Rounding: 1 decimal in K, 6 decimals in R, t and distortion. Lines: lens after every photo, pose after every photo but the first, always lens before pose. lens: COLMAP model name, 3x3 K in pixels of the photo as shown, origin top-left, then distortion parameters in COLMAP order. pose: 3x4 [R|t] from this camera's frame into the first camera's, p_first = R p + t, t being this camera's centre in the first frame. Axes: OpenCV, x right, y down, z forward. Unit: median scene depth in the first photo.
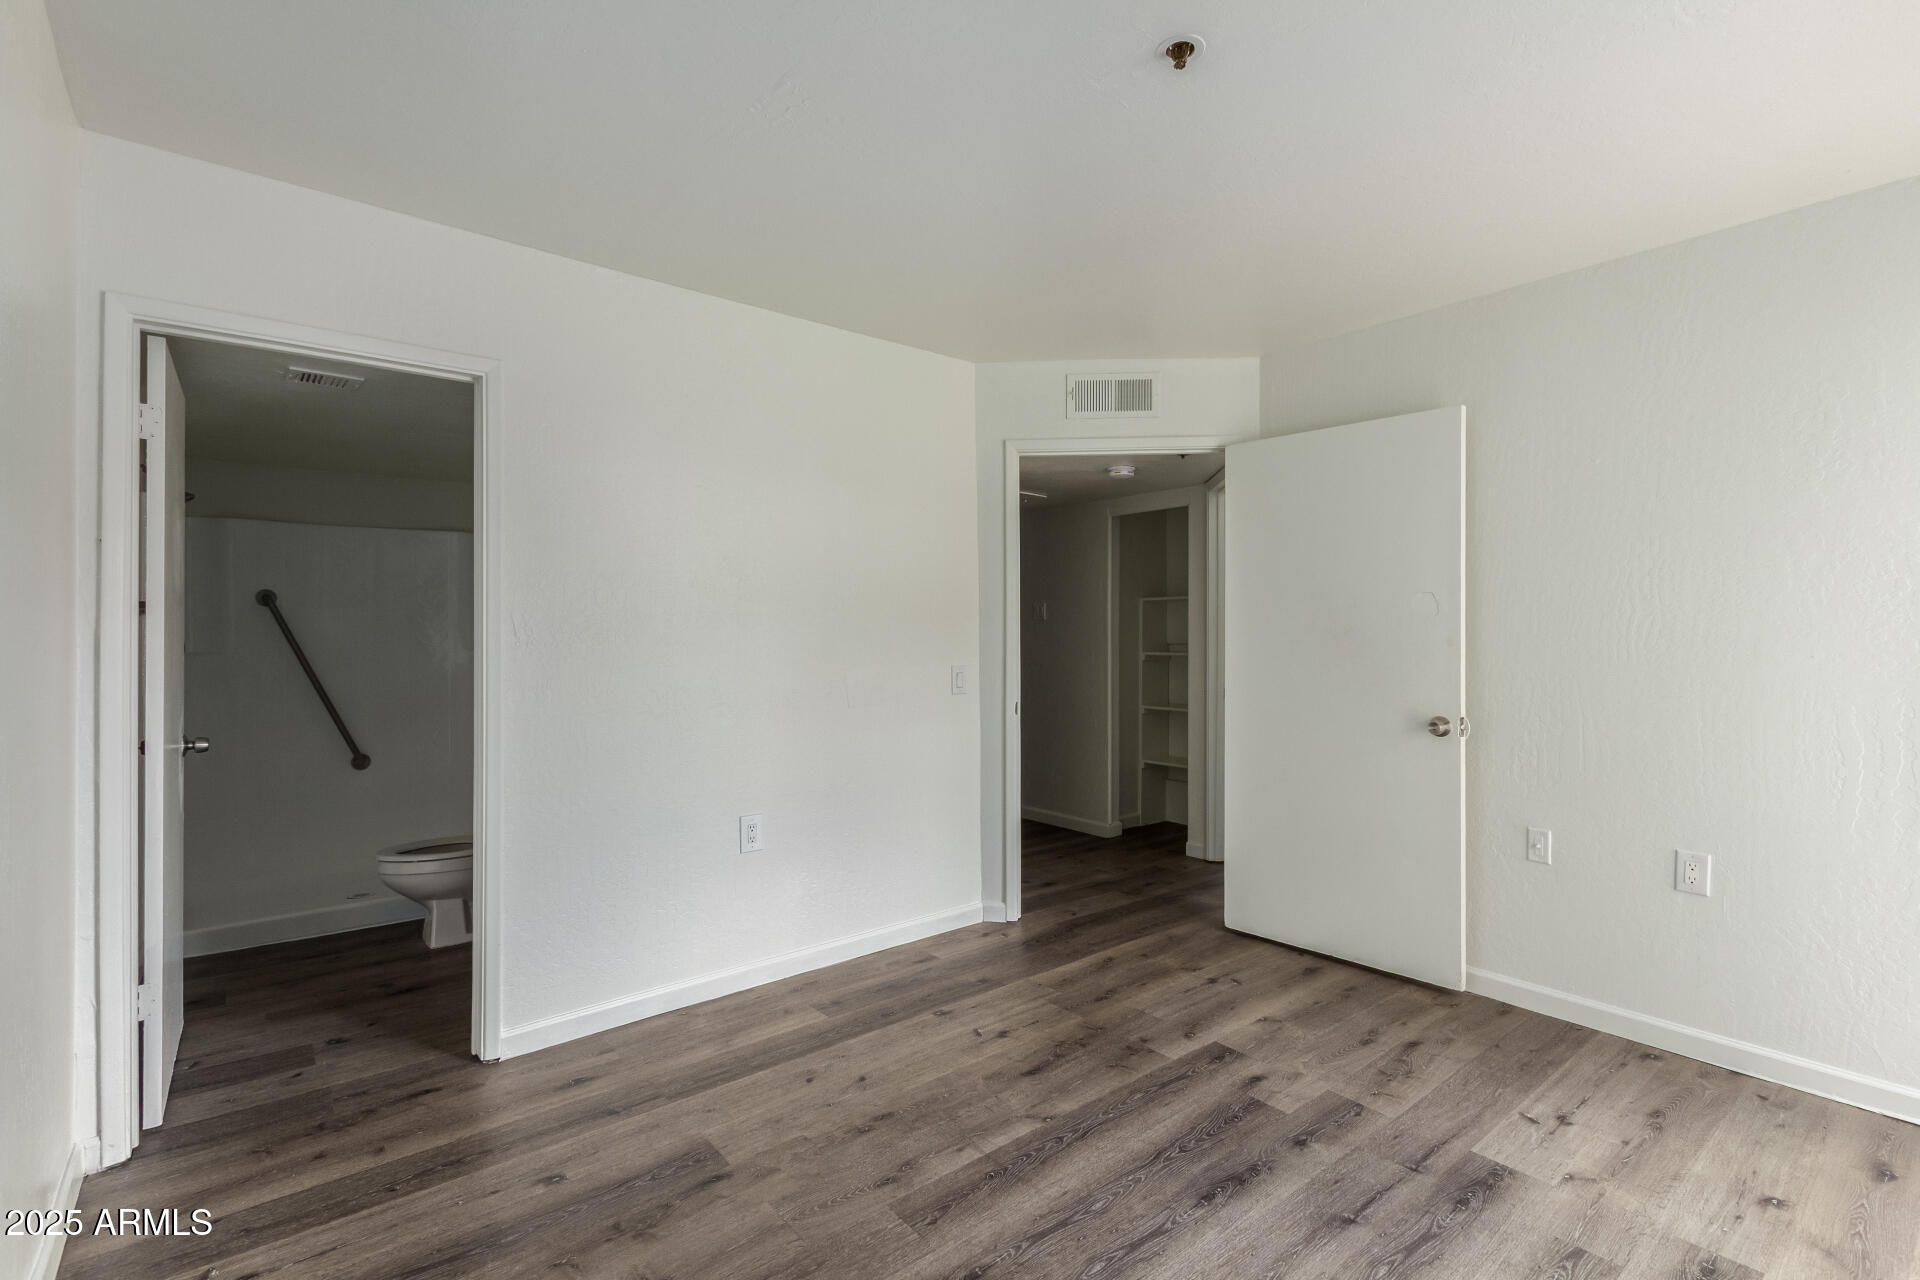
lens RADIAL K [[888.1, 0, 954.0], [0, 888.1, 648.6], [0, 0, 1]] dist [0.009306, -0.005448]
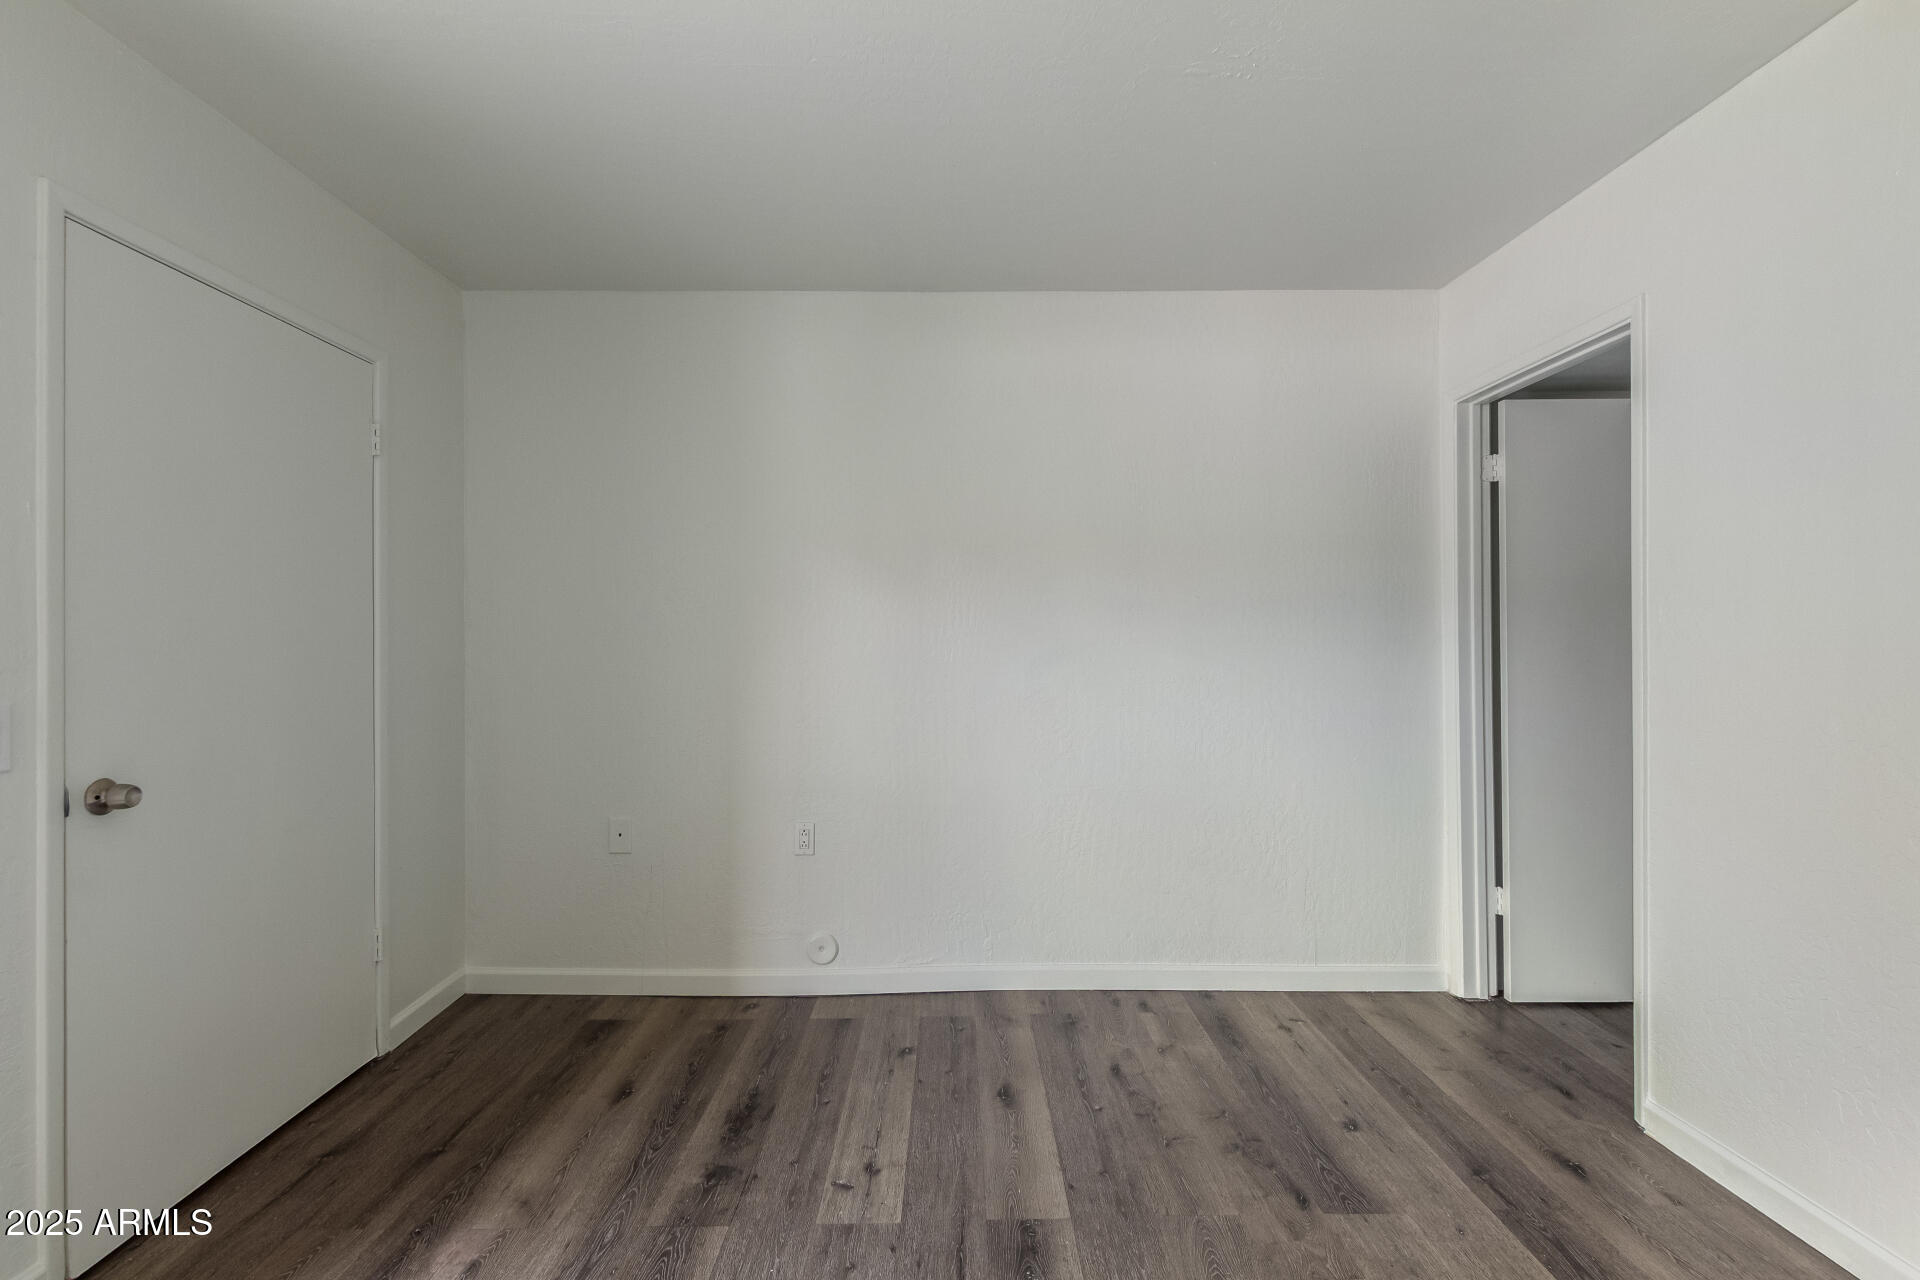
lens RADIAL K [[888.1, 0, 972.6], [0, 888.1, 627.7], [0, 0, 1]] dist [0.009306, -0.005448]
pose [[-0.609833, -0.005121, -0.792514, 0.717017], [-0.008647, 0.999963, 0.000192, -0.009753], [0.792483, 0.006970, -0.609854, 1.327900]]
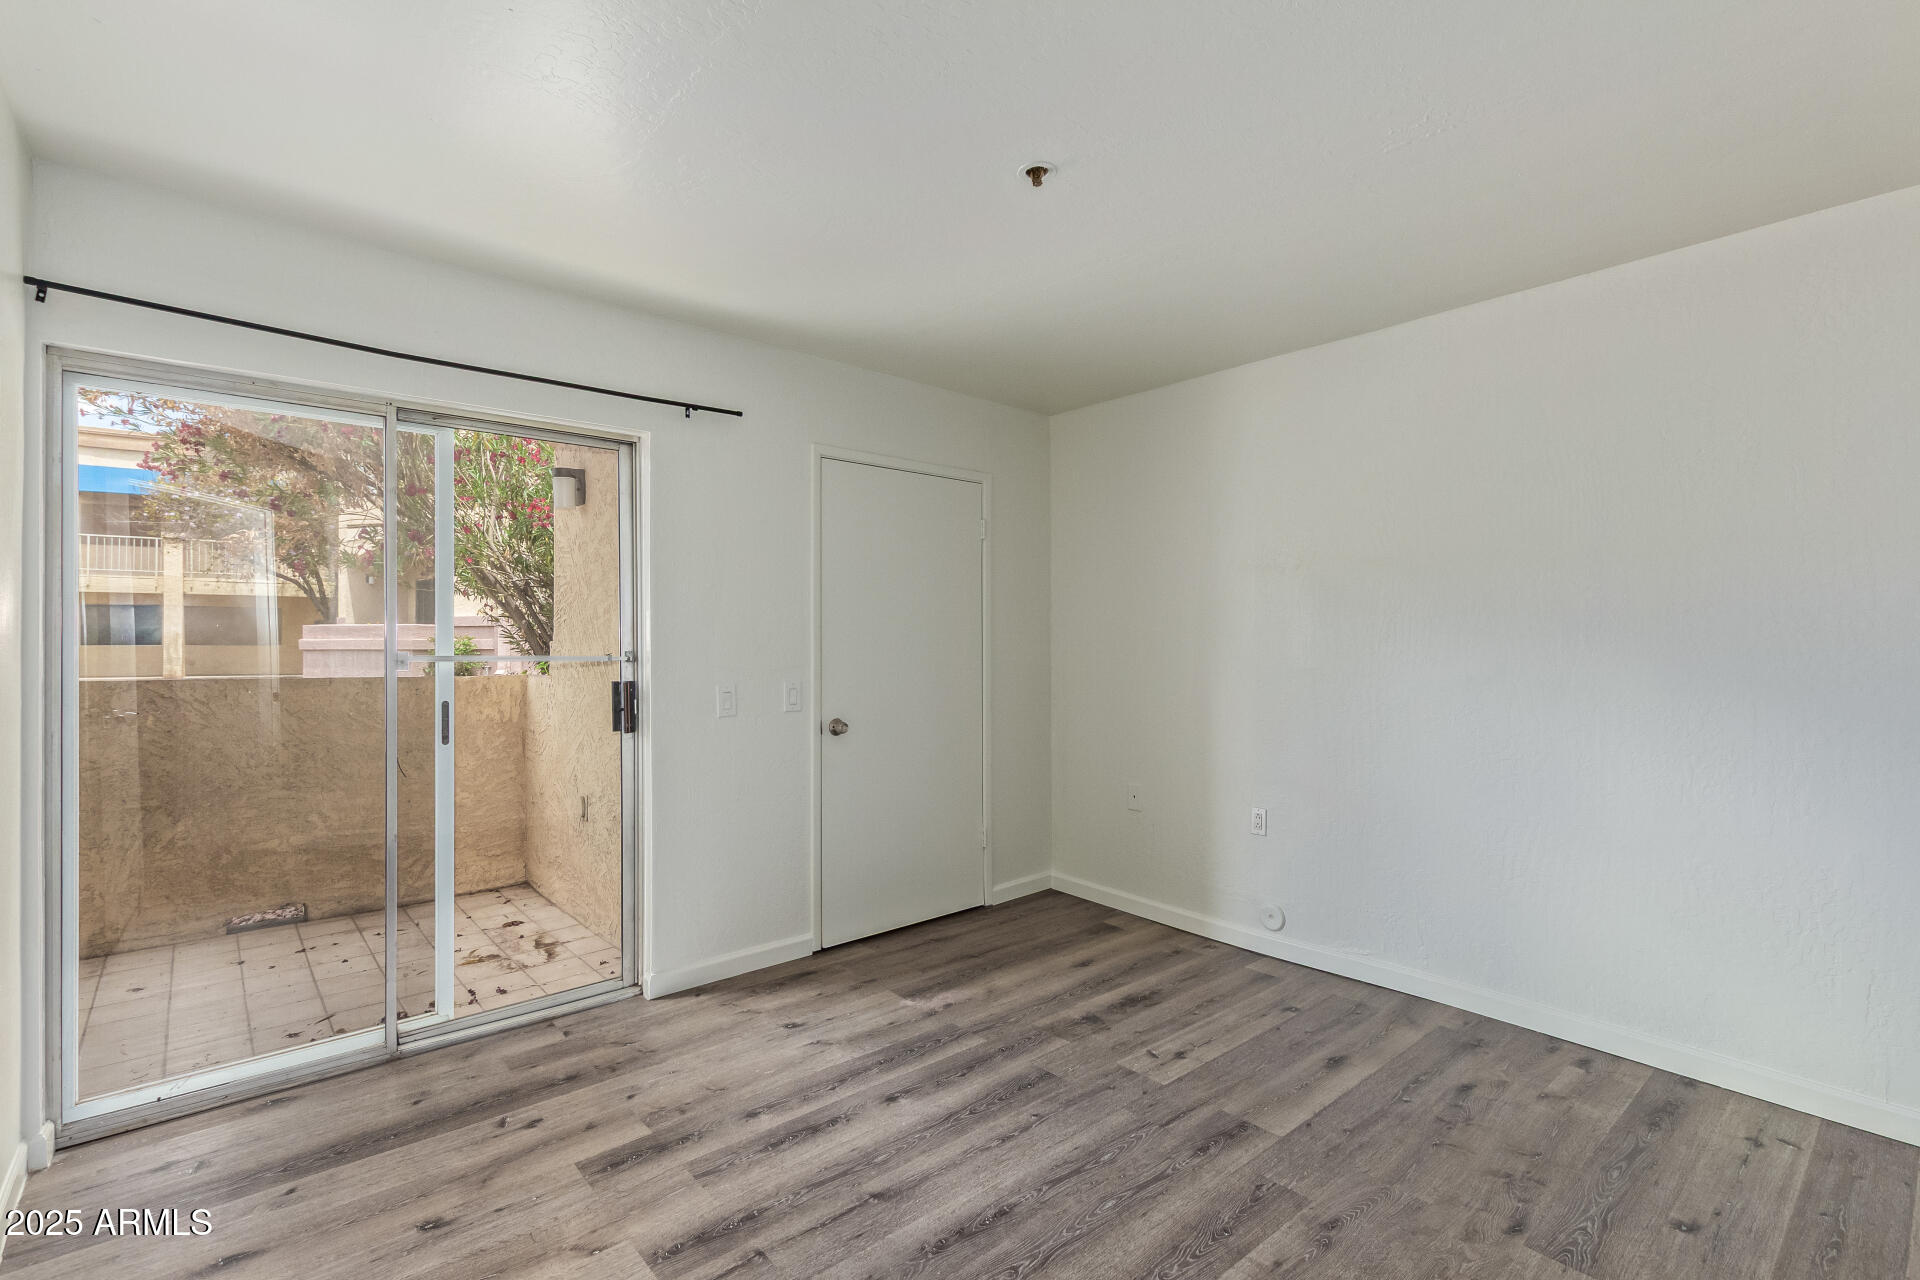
lens RADIAL K [[888.1, 0, 957.1], [0, 888.1, 634.8], [0, 0, 1]] dist [0.009306, -0.005448]
pose [[-0.999281, 0.000569, -0.037900, 0.366393], [0.000303, 0.999975, 0.007033, -0.039691], [0.037903, 0.007017, -0.999257, 1.961016]]
